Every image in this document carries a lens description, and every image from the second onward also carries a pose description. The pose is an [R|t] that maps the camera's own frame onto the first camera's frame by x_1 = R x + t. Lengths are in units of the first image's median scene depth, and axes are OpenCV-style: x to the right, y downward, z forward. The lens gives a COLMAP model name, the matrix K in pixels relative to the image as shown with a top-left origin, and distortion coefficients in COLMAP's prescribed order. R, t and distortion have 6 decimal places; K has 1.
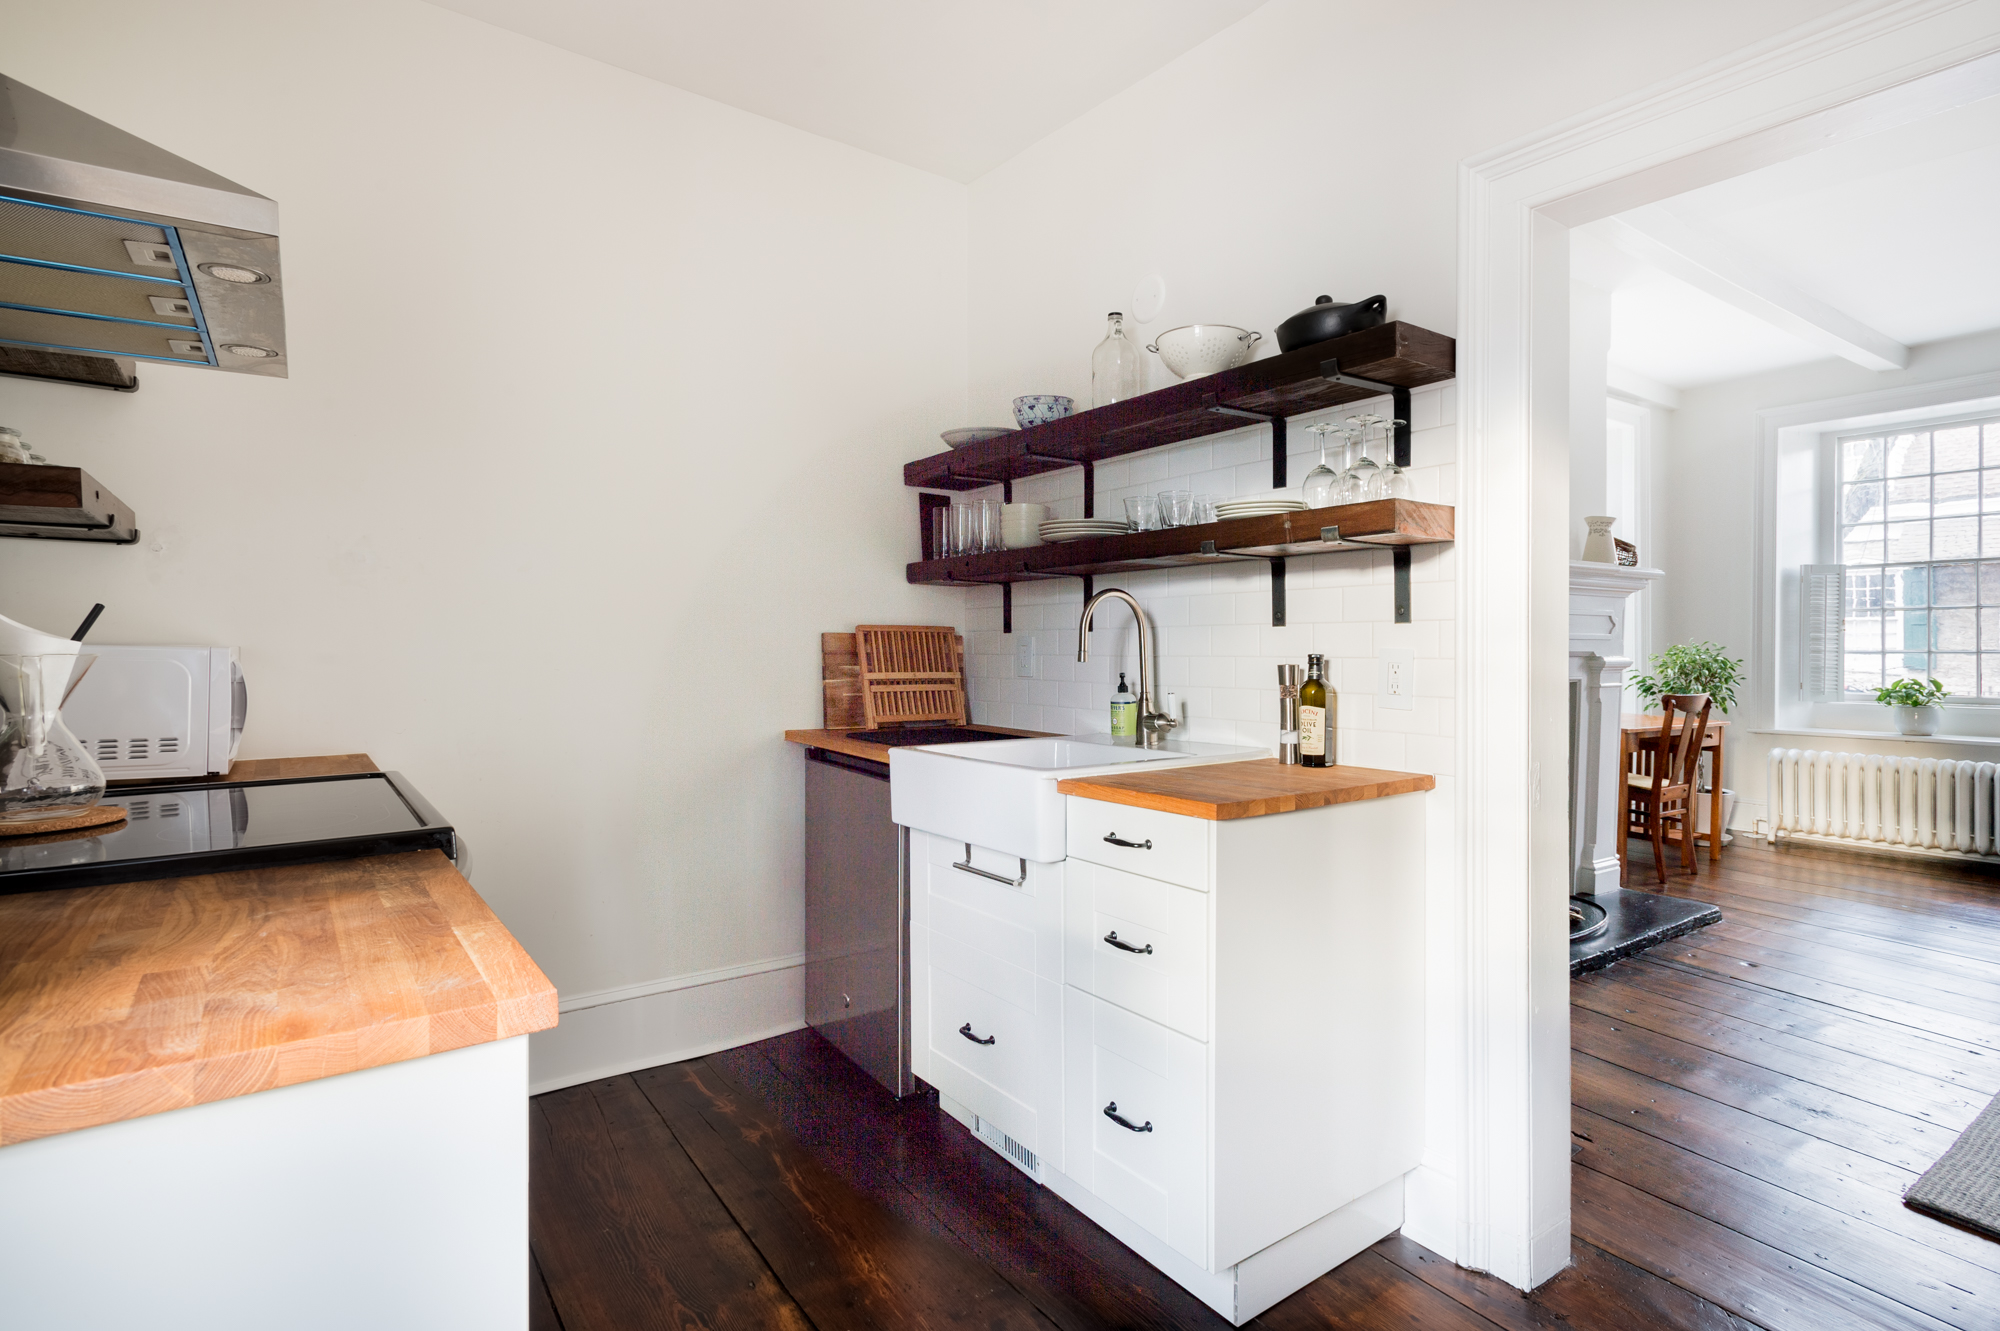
lens RADIAL K [[1017.1, 0, 1003.2], [0, 1017.1, 642.6], [0, 0, 1]] dist [0.000254, -0.000054]
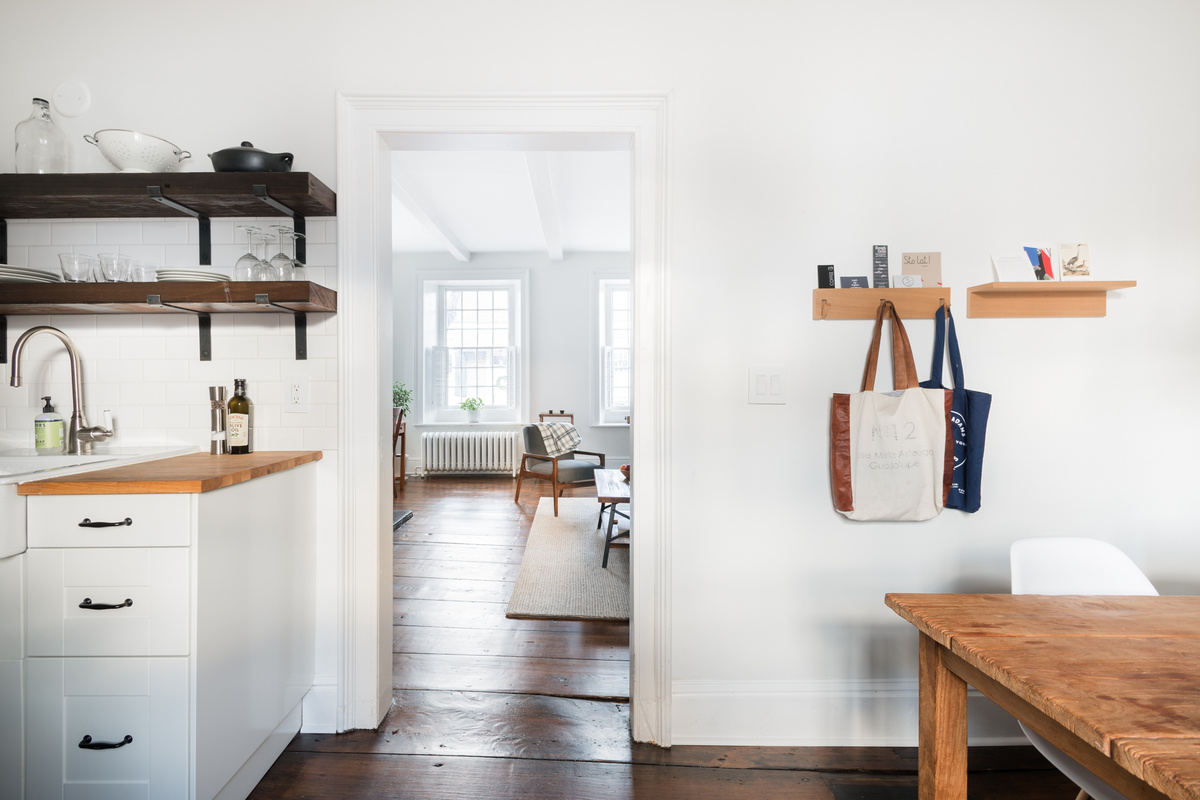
lens RADIAL K [[584.9, 0, 596.0], [0, 584.9, 390.9], [0, 0, 1]] dist [0.002099, -0.007821]
pose [[0.568365, -0.009039, 0.822727, -0.102666], [0.001434, 0.999949, 0.009995, 0.020500], [-0.822775, -0.004501, 0.568349, 0.072290]]
